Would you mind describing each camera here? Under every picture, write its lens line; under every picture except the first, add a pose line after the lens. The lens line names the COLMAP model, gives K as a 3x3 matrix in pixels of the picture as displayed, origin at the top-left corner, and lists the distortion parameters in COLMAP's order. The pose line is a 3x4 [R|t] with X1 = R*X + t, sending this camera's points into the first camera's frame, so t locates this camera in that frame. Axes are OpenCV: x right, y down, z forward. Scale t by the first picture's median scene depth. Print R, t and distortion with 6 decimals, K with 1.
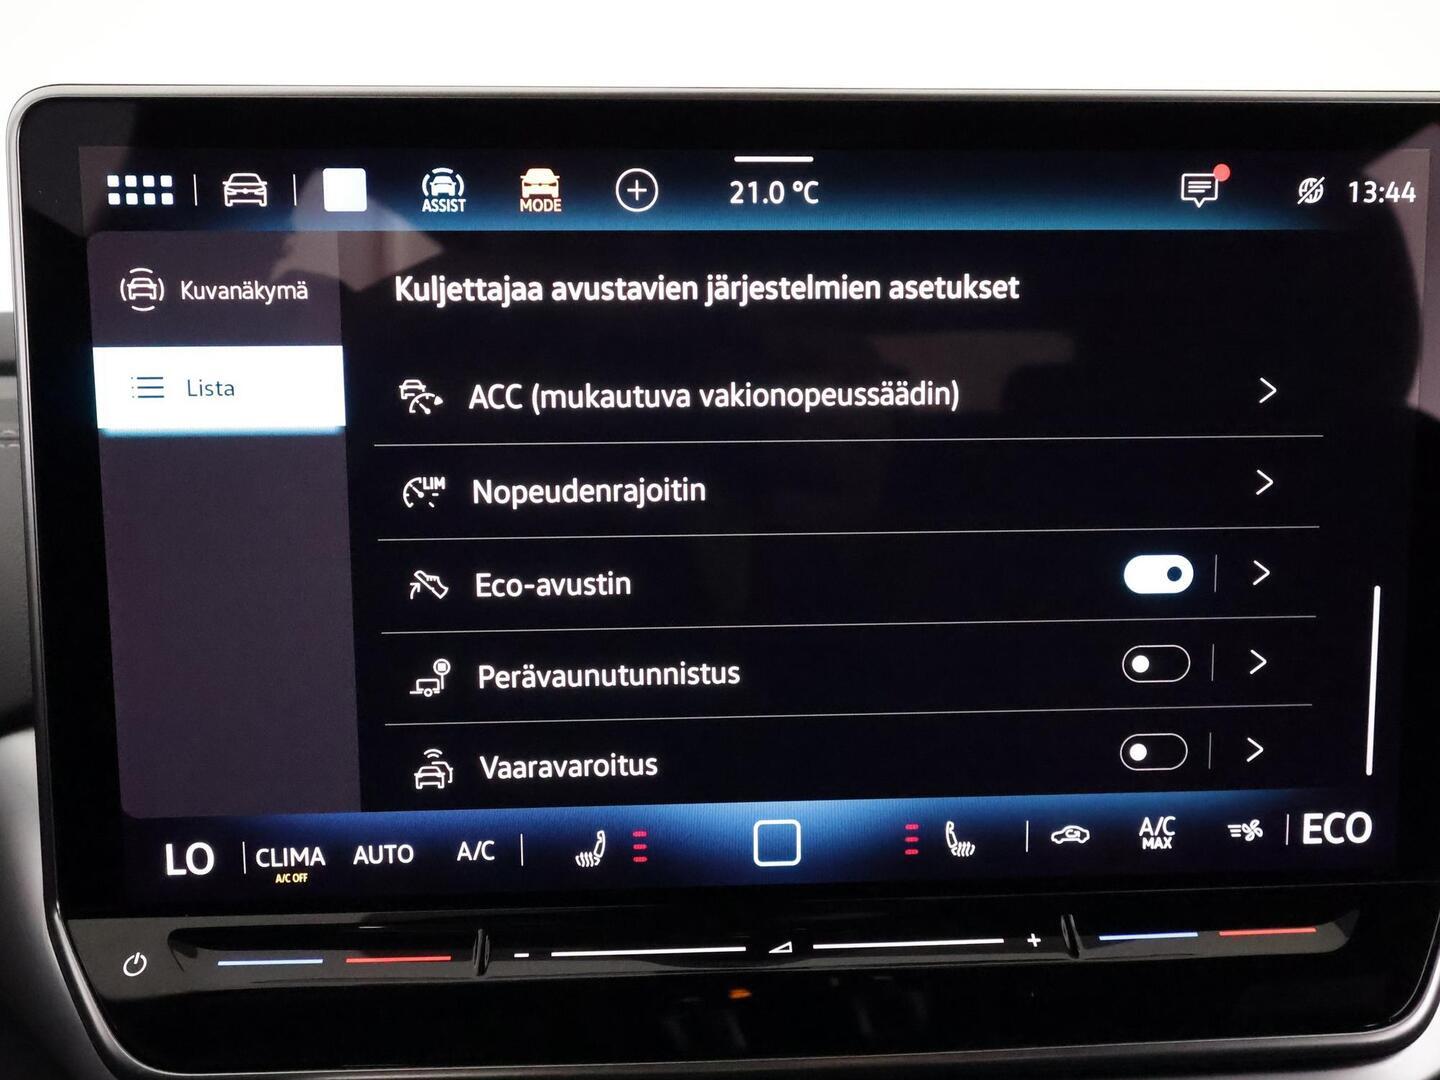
lens RADIAL K [[1051.4, 0, 725.9], [0, 1051.4, 537.1], [0, 0, 1]] dist [0.006094, -0.003523]
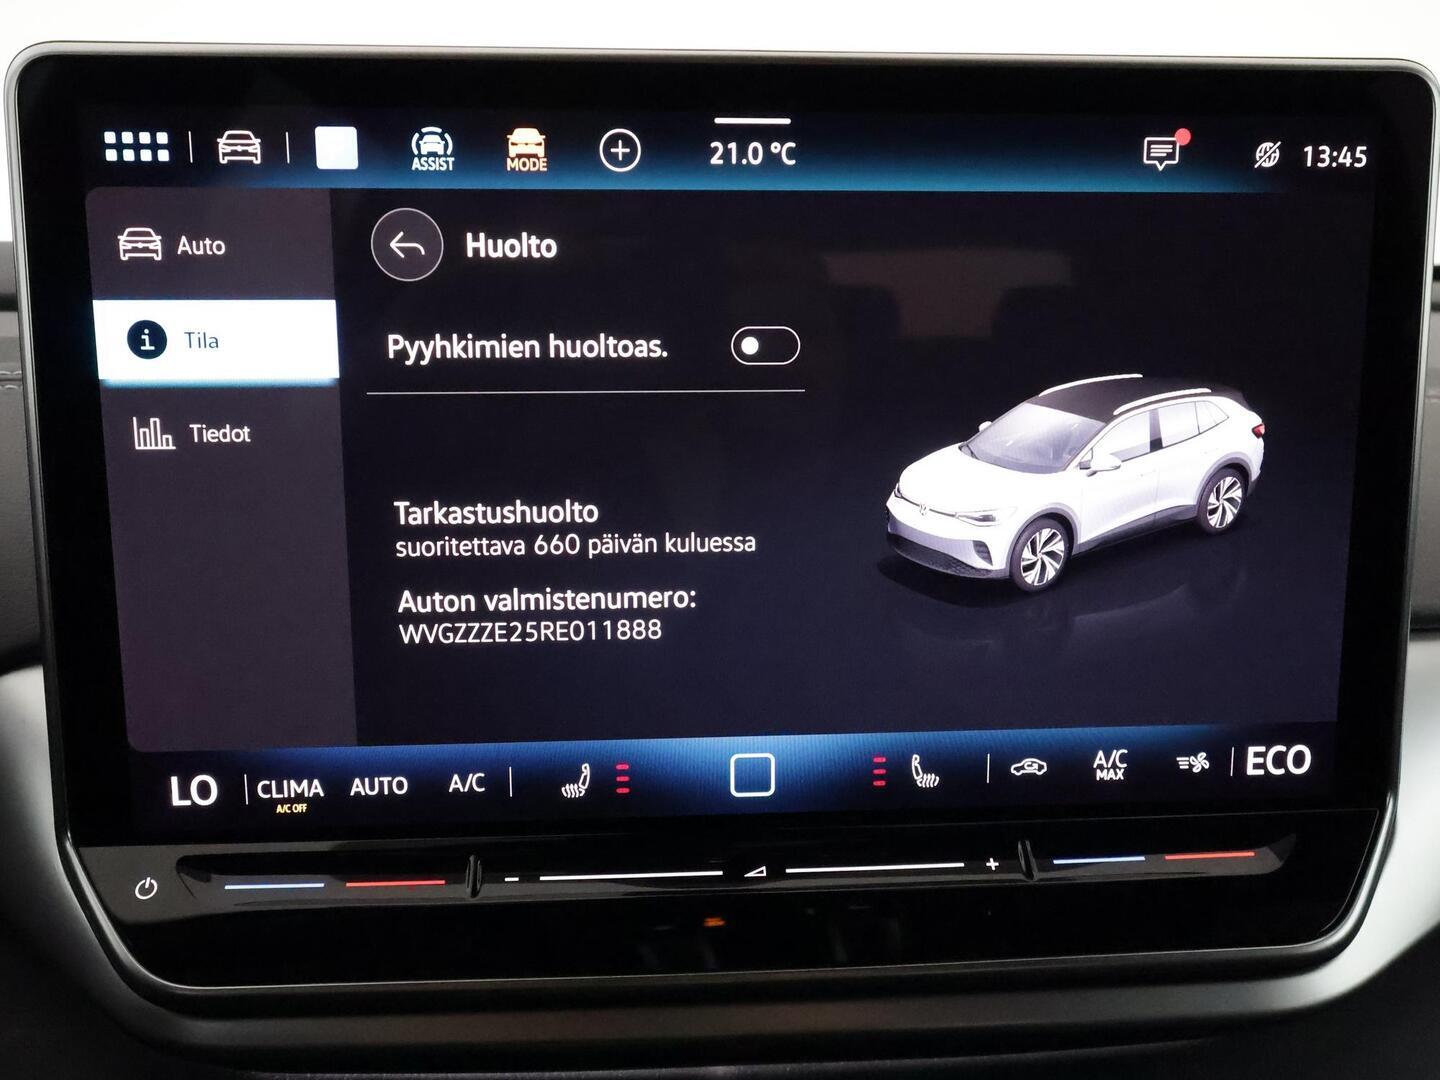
lens RADIAL K [[1169.3, 0, 714.8], [0, 1169.3, 528.7], [0, 0, 1]] dist [-0.002328, 0.017672]
pose [[0.999800, 0.002062, 0.019912, -0.013541], [-0.003063, 0.998726, 0.050362, -0.016014], [-0.019782, -0.050413, 0.998533, -0.164393]]
